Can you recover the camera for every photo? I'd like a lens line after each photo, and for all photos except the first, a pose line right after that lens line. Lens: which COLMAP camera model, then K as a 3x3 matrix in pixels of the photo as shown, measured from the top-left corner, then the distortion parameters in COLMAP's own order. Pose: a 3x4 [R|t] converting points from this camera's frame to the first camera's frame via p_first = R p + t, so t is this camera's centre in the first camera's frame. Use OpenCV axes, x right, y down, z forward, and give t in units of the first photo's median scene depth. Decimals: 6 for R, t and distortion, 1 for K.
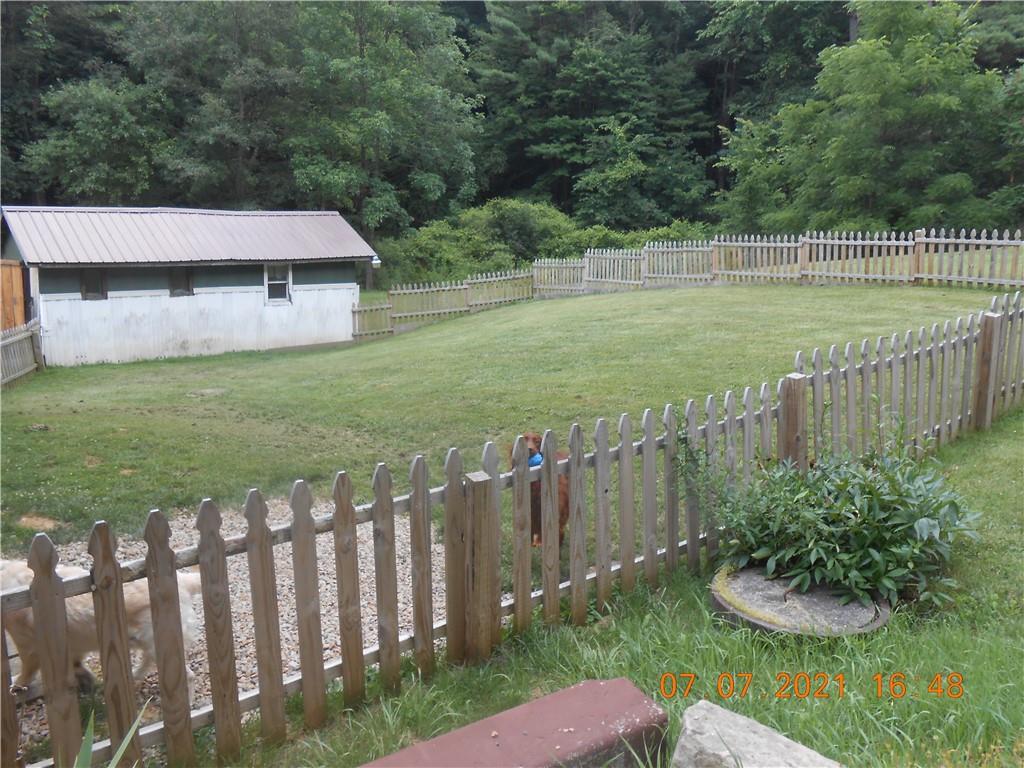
lens RADIAL K [[803.9, 0, 515.8], [0, 803.9, 384.2], [0, 0, 1]] dist [-0.011604, 0.019811]
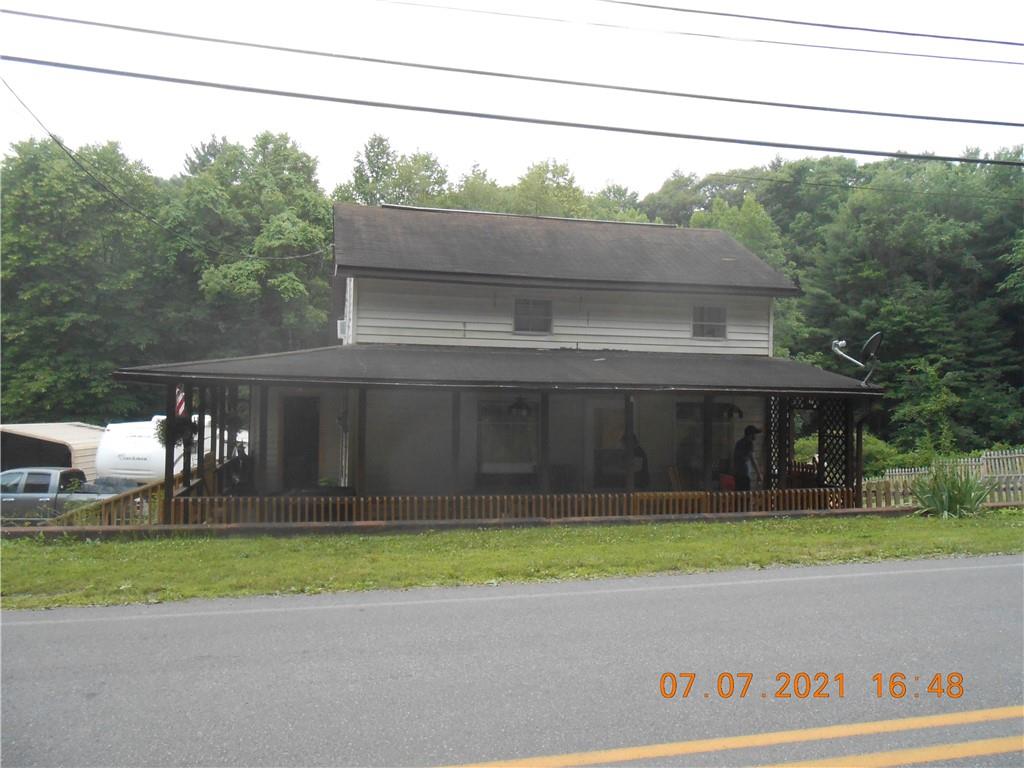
lens RADIAL K [[803.9, 0, 509.1], [0, 803.9, 388.8], [0, 0, 1]] dist [-0.011604, 0.019811]
pose [[0.942744, -0.048461, -0.329977, -0.060769], [-0.047814, 0.959529, -0.277521, 0.058907], [0.330072, 0.277409, 0.902273, -0.229222]]
